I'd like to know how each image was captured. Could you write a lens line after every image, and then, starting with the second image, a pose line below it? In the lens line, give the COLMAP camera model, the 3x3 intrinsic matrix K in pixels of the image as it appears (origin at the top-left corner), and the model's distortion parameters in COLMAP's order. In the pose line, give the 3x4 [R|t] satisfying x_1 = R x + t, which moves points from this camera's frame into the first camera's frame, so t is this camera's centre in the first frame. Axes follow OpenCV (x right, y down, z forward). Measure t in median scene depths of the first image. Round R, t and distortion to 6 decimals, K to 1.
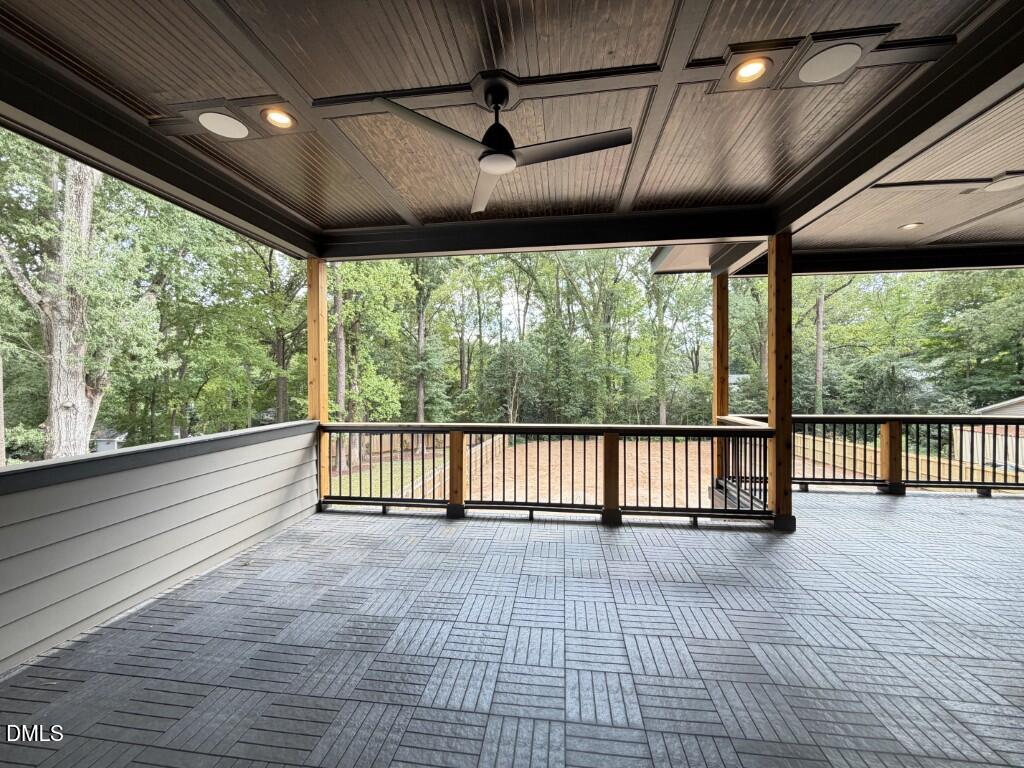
lens RADIAL K [[408.8, 0, 511.9], [0, 408.8, 383.5], [0, 0, 1]] dist [0.000051, 0.000132]
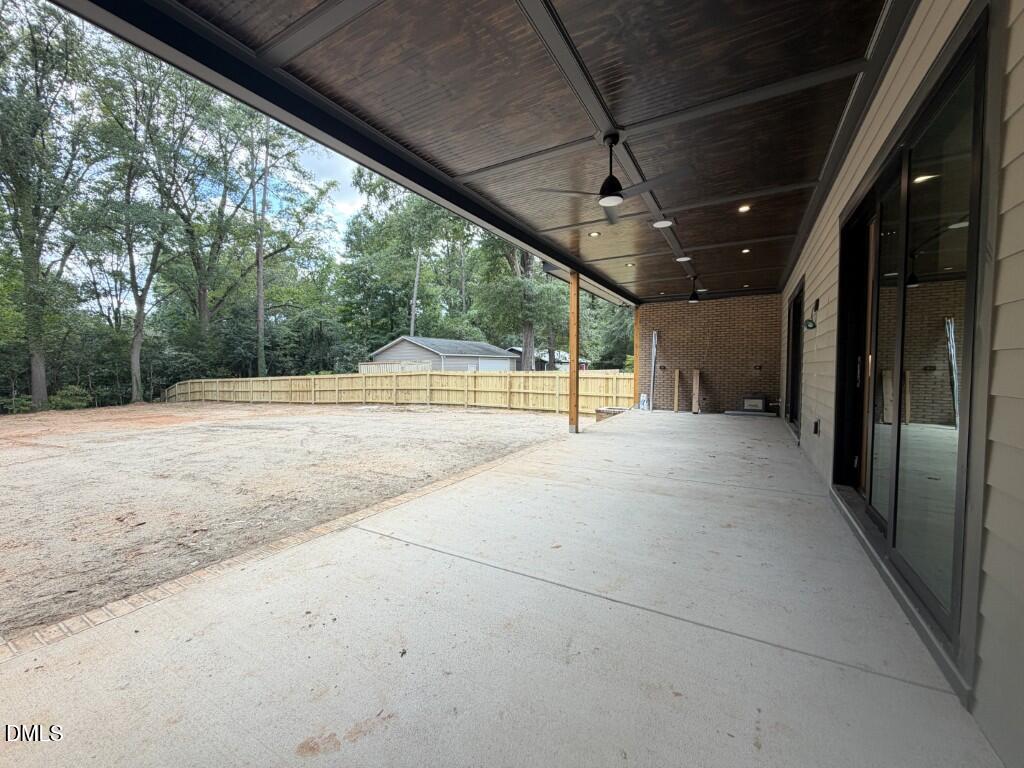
lens RADIAL K [[408.8, 0, 509.3], [0, 408.8, 381.5], [0, 0, 1]] dist [0.000051, 0.000132]
pose [[0.386738, -0.028970, 0.921734, 0.065774], [0.004185, 0.999551, 0.029660, 0.091273], [-0.922180, -0.007613, 0.386686, 0.056795]]
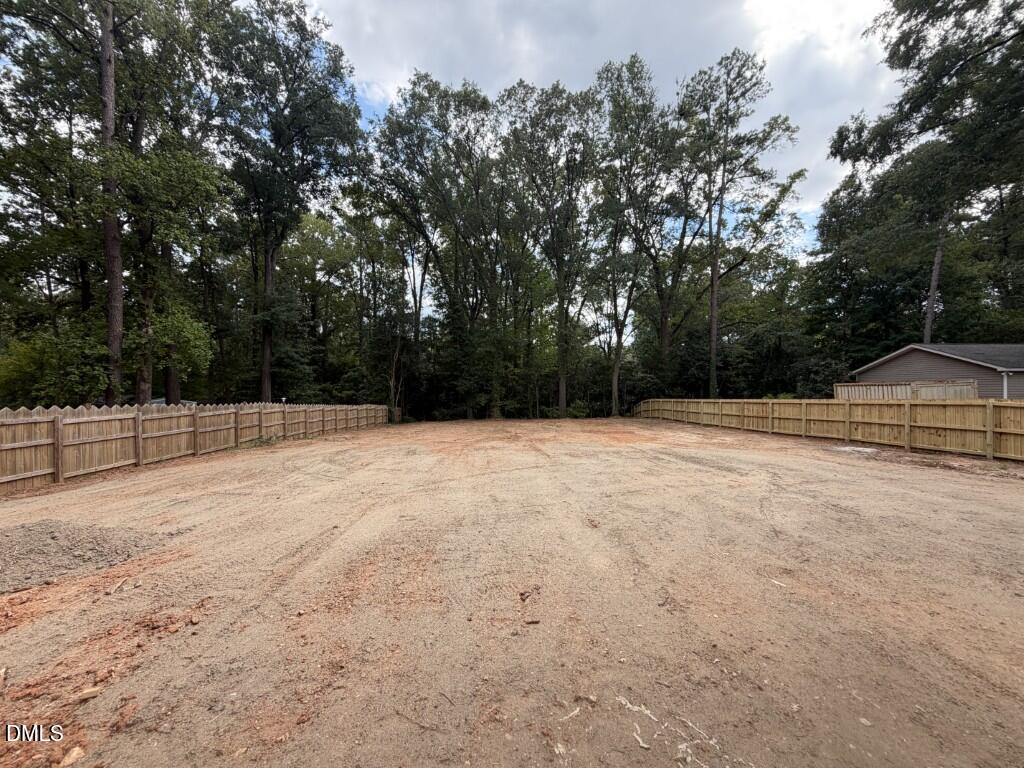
lens RADIAL K [[408.8, 0, 509.9], [0, 408.8, 385.0], [0, 0, 1]] dist [0.000051, 0.000132]
pose [[0.986188, 0.009789, 0.165340, 0.116311], [-0.008785, 0.999938, -0.006802, 0.087114], [-0.165396, 0.005256, 0.986213, 0.122251]]
